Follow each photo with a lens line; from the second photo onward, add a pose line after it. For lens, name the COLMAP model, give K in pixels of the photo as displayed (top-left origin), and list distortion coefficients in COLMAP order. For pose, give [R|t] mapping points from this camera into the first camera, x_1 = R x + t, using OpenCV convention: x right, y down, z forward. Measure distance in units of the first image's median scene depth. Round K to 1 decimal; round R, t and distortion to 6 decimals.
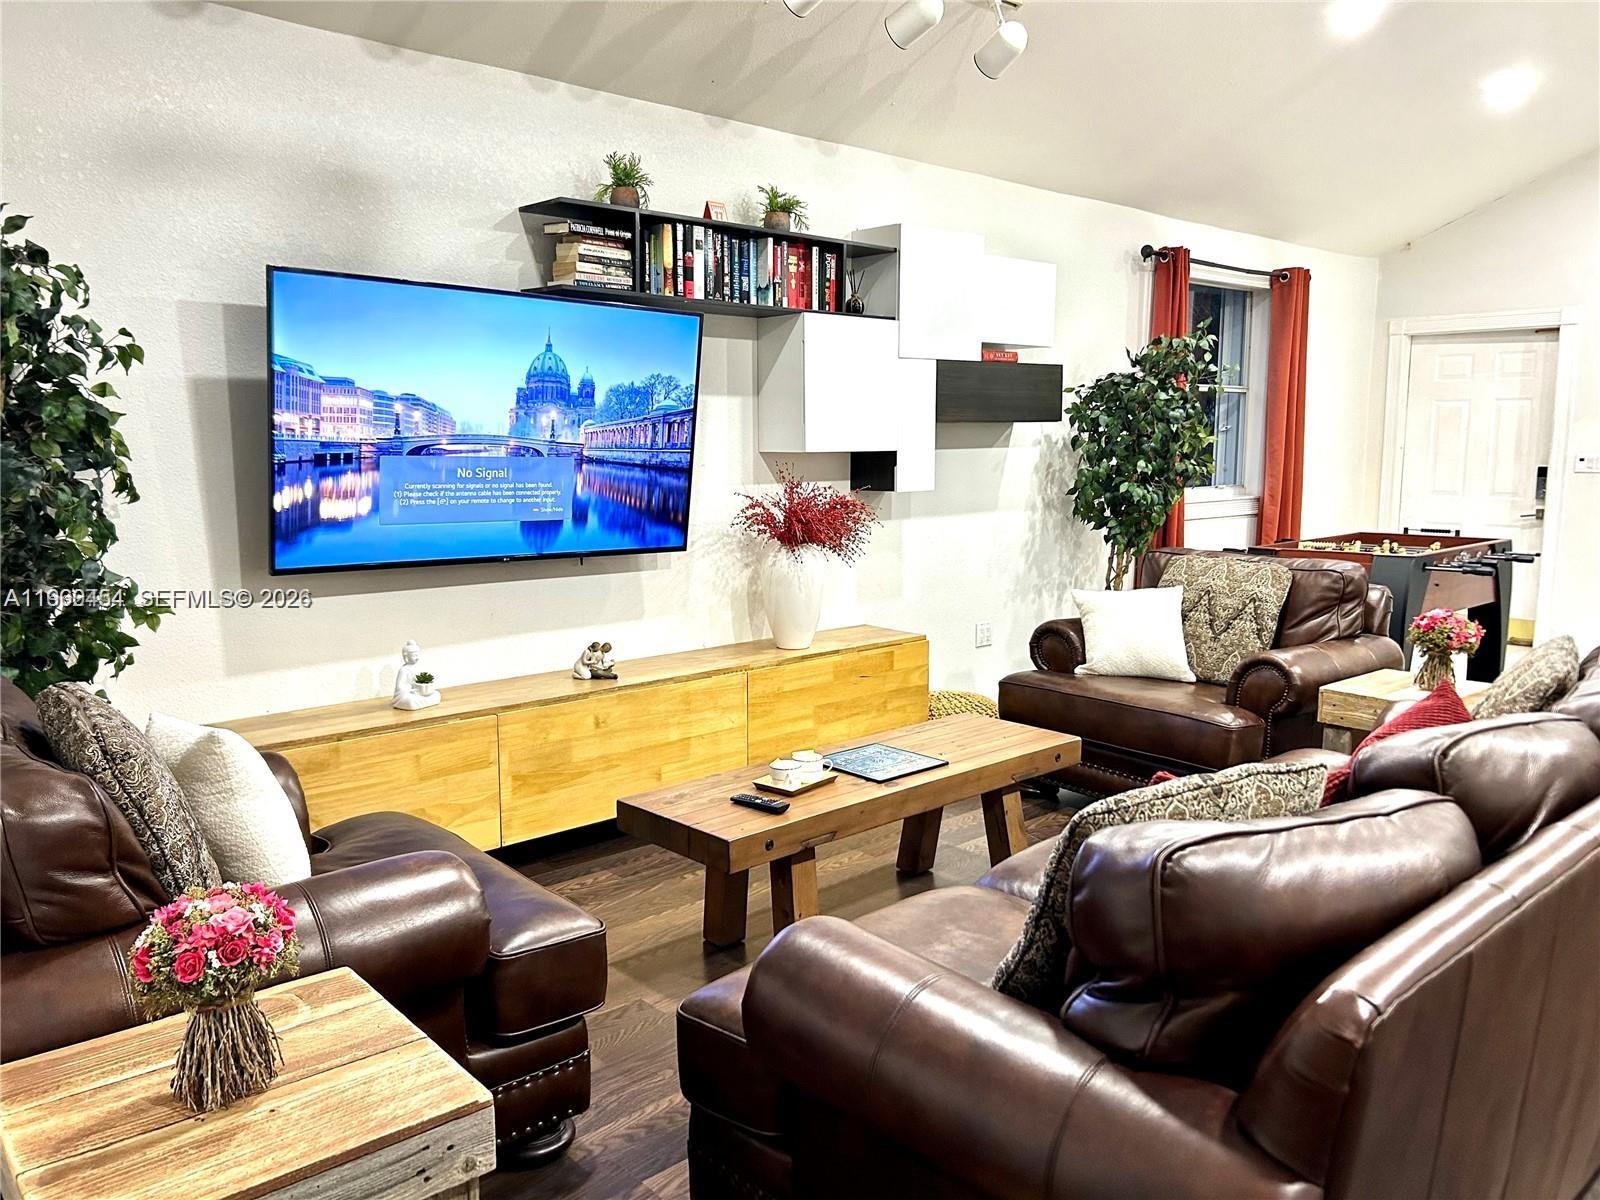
lens RADIAL K [[1202.6, 0, 797.0], [0, 1202.6, 603.5], [0, 0, 1]] dist [0.041333, -0.042959]
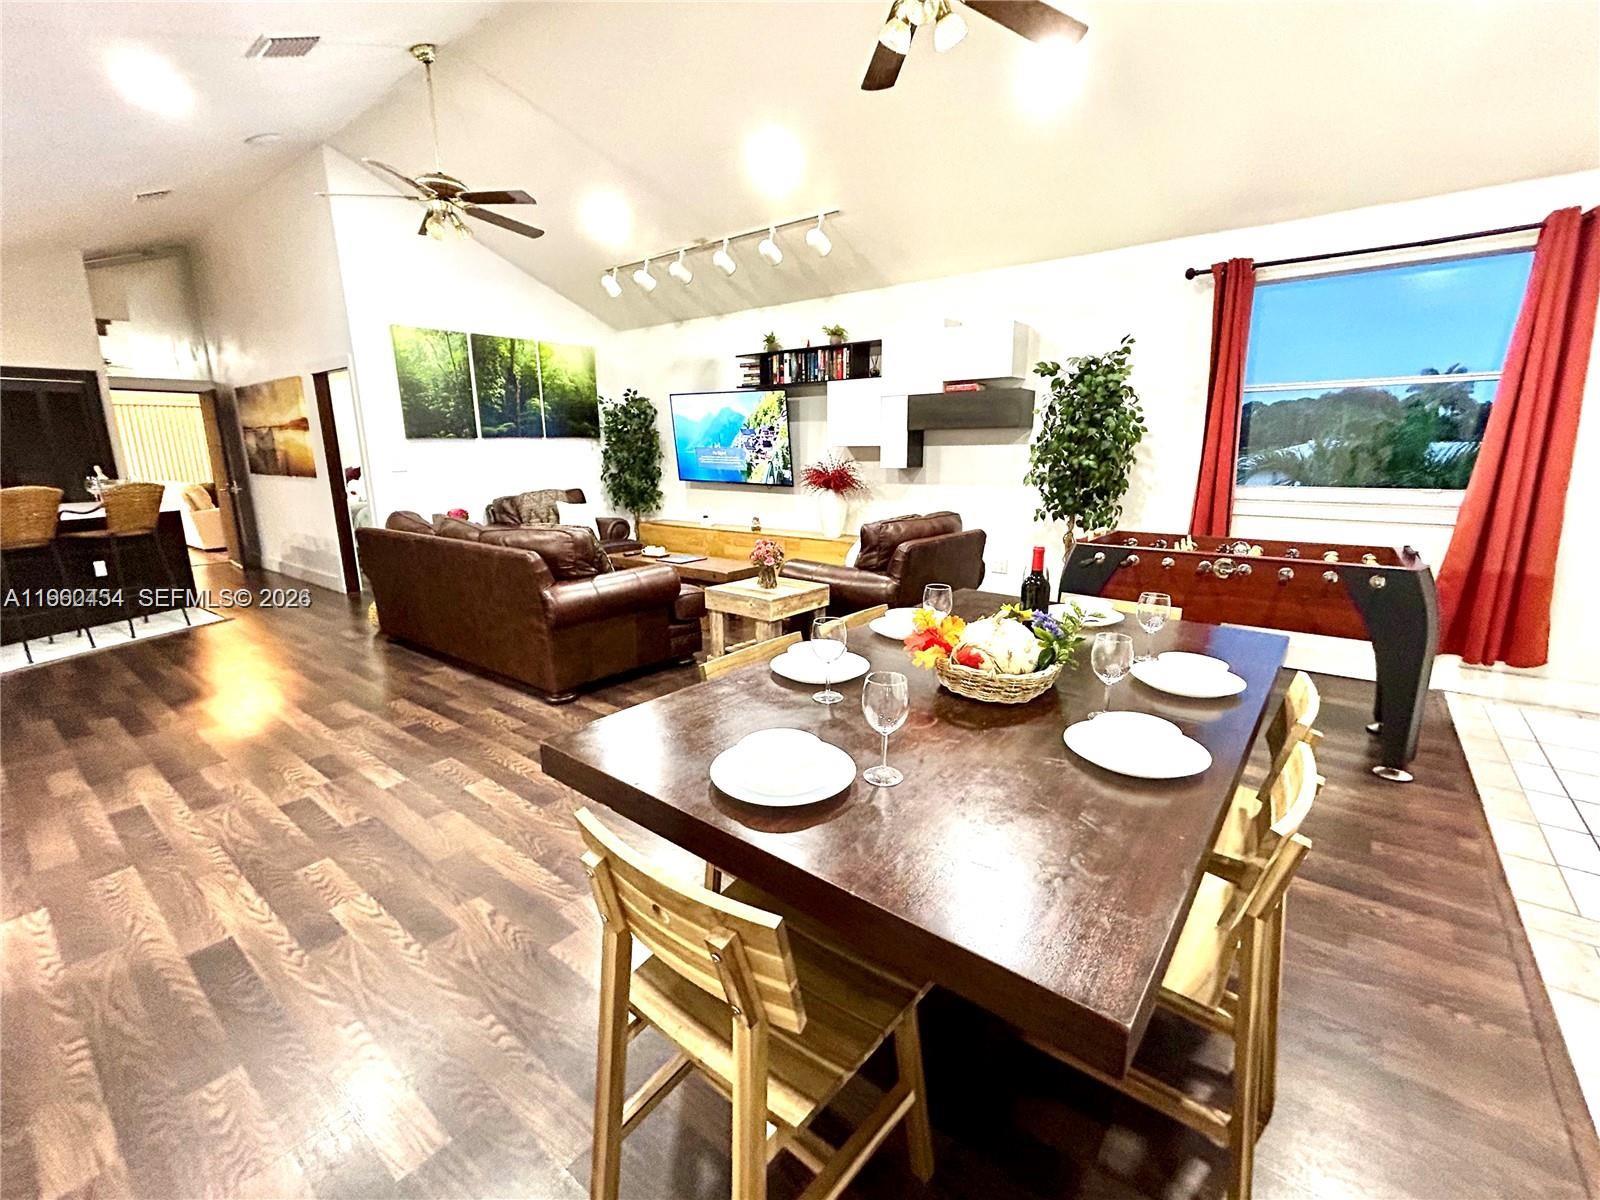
lens RADIAL K [[702.8, 0, 788.9], [0, 702.8, 598.1], [0, 0, 1]] dist [-0.007297, 0.000383]
pose [[0.148810, 0.208322, -0.966673, 1.269491], [-0.130723, 0.973123, 0.189589, -0.091559], [0.980187, 0.098153, 0.172043, 0.735956]]
